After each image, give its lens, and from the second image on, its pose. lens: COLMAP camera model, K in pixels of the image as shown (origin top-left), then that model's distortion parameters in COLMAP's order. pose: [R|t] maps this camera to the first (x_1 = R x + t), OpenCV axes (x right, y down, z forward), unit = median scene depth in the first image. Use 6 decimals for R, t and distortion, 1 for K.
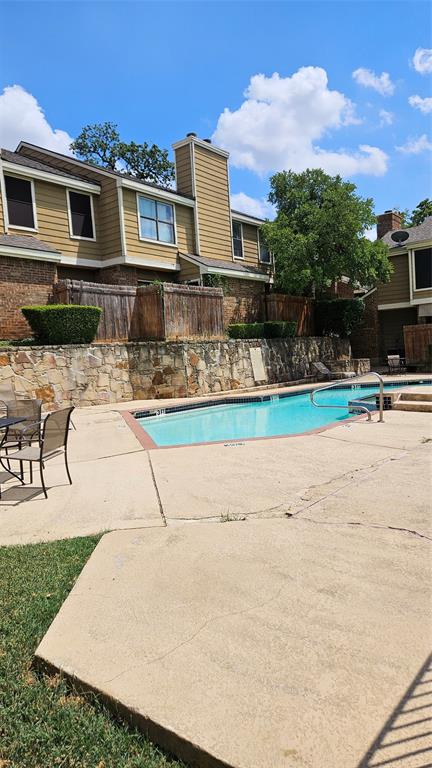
lens RADIAL K [[494.6, 0, 216.0], [0, 494.6, 384.0], [0, 0, 1]] dist [0.001957, 0.000885]
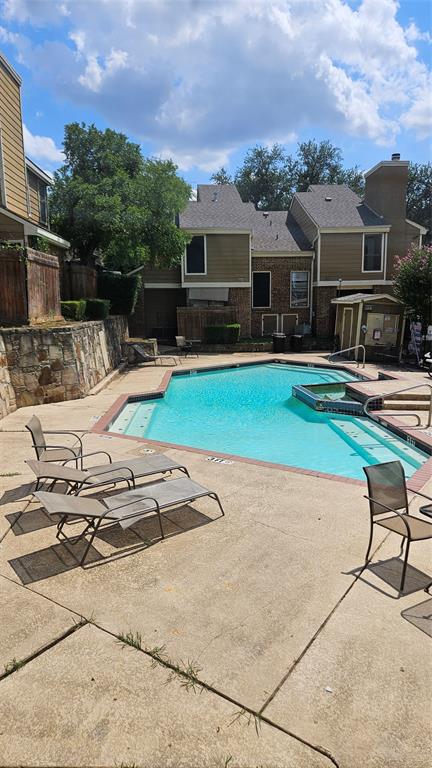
lens RADIAL K [[494.6, 0, 216.0], [0, 494.6, 384.0], [0, 0, 1]] dist [0.001957, 0.000885]
pose [[0.733501, -0.054843, 0.677472, -0.443325], [-0.001286, 0.996626, 0.082071, -0.063103], [-0.679687, -0.061070, 0.730955, 0.255286]]
